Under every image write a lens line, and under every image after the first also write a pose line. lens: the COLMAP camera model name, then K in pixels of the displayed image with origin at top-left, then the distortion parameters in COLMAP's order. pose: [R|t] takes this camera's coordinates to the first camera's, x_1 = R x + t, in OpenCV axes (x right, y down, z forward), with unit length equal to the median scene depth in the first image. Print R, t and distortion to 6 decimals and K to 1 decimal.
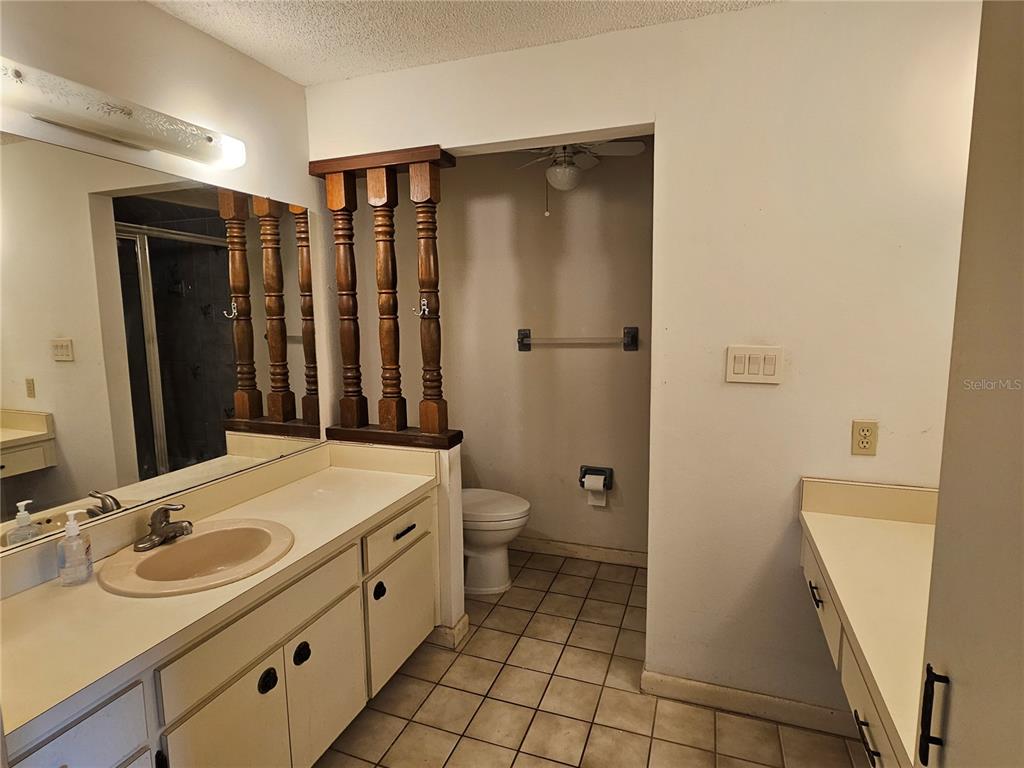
lens RADIAL K [[544.6, 0, 512.0], [0, 544.6, 384.0], [0, 0, 1]] dist [0.006970, 0.000320]
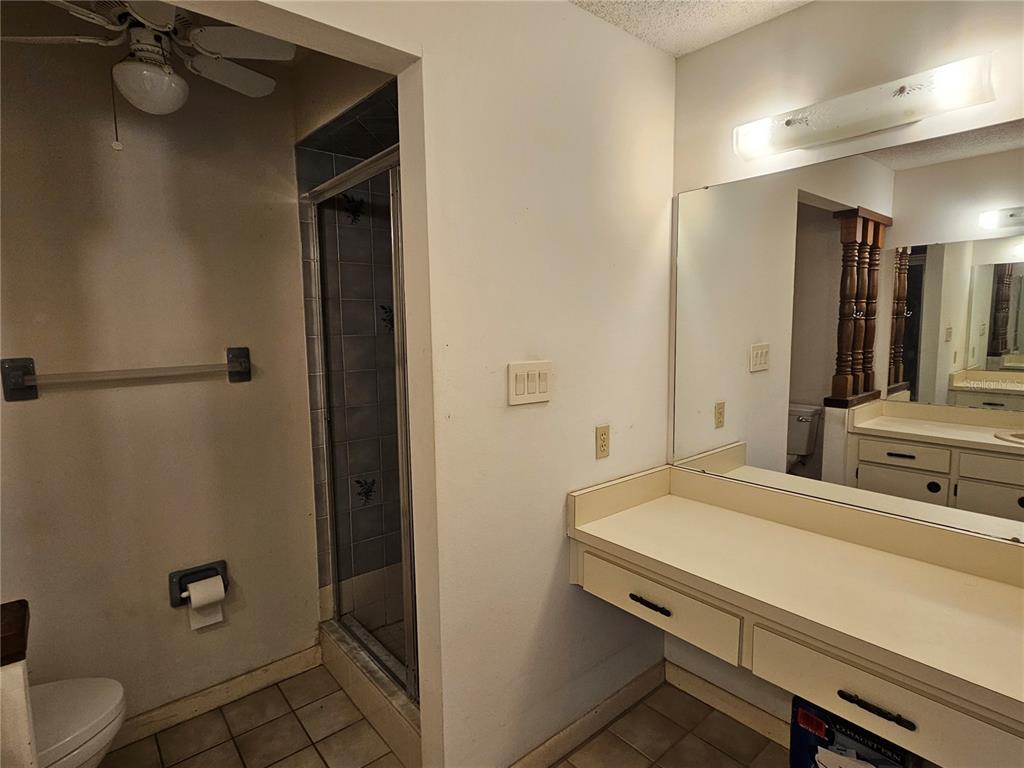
lens RADIAL K [[544.6, 0, 512.0], [0, 544.6, 384.0], [0, 0, 1]] dist [0.006970, 0.000320]
pose [[0.497151, -0.087990, 0.863191, -0.328191], [0.118220, 0.992436, 0.033076, -0.064228], [-0.859573, 0.085602, 0.503793, 0.565722]]
